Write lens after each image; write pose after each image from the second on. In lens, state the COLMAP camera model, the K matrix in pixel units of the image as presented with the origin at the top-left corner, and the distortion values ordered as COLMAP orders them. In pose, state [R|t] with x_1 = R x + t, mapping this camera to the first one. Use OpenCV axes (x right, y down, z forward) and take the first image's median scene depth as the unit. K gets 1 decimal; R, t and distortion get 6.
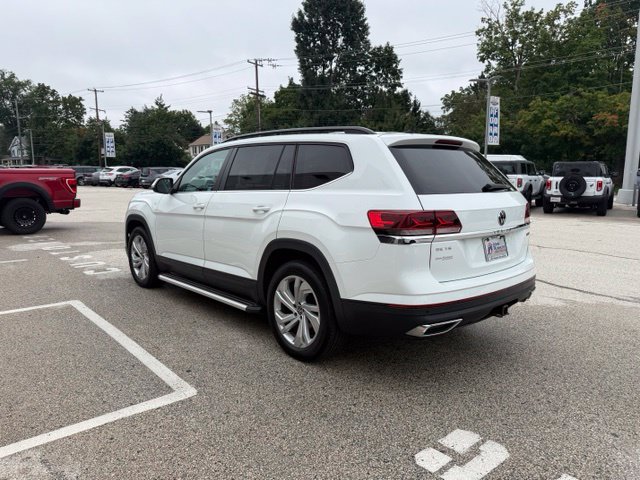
lens RADIAL K [[449.2, 0, 321.6], [0, 449.2, 241.7], [0, 0, 1]] dist [0.043628, -0.056331]
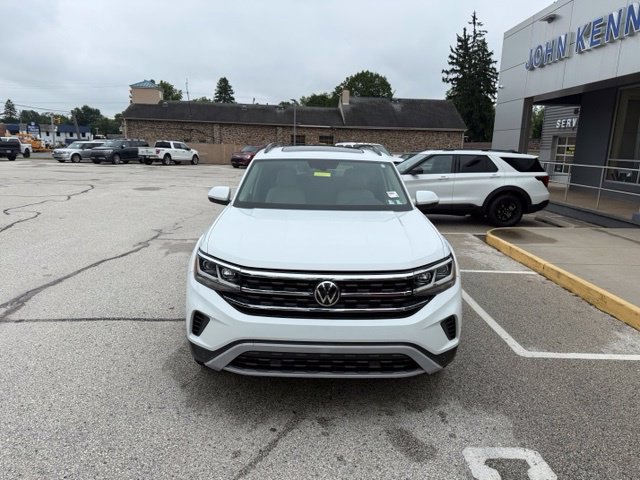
lens RADIAL K [[447.4, 0, 319.1], [0, 447.4, 244.1], [0, 0, 1]] dist [0.031067, -0.039512]
pose [[-0.738241, -0.164608, 0.654144, -0.086888], [0.068621, 0.946409, 0.315597, -0.037041], [-0.671038, 0.277874, -0.687382, 0.195921]]
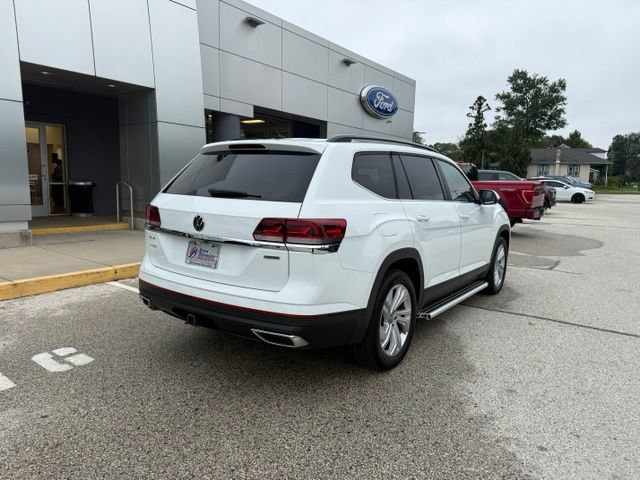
lens RADIAL K [[449.2, 0, 321.6], [0, 449.2, 241.7], [0, 0, 1]] dist [0.043628, -0.056331]
pose [[0.203927, 0.131284, -0.970143, 0.099614], [-0.165551, 0.981320, 0.097998, -0.010830], [0.964887, 0.140624, 0.221852, 0.075344]]
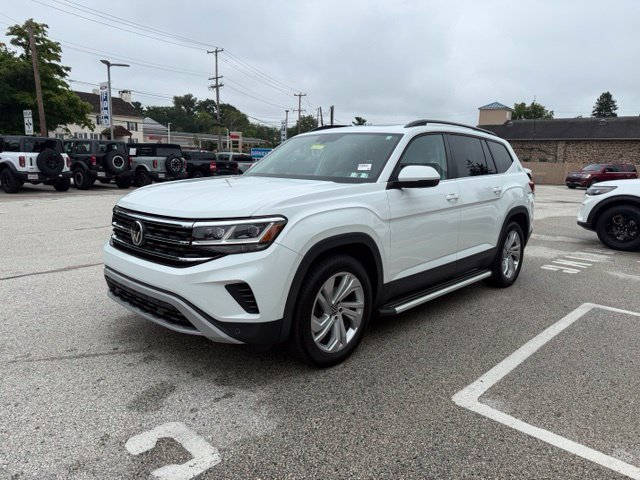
lens RADIAL K [[447.4, 0, 319.1], [0, 447.4, 244.1], [0, 0, 1]] dist [0.031067, -0.039512]
pose [[-0.063799, -0.185569, 0.980558, -0.115580], [0.117315, 0.974352, 0.192028, -0.019091], [-0.991043, 0.127286, -0.040393, 0.131364]]
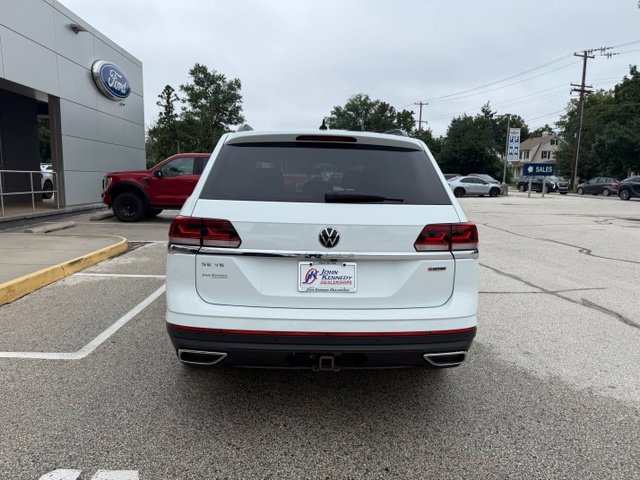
lens RADIAL K [[449.2, 0, 321.6], [0, 449.2, 241.7], [0, 0, 1]] dist [0.043628, -0.056331]
pose [[0.770386, 0.101035, -0.629521, 0.061309], [-0.110647, 0.993569, 0.024056, -0.004452], [0.627903, 0.051123, 0.776611, 0.030476]]
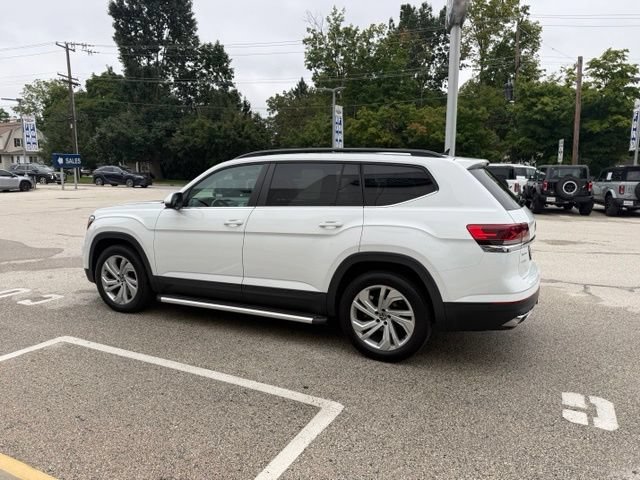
lens RADIAL K [[445.1, 0, 319.7], [0, 445.1, 244.9], [0, 0, 1]] dist [0.060751, -0.079574]
pose [[0.926382, -0.055573, 0.372463, -0.045914], [0.051313, 0.998454, 0.021348, -0.004129], [-0.373073, -0.000664, 0.927802, 0.003672]]
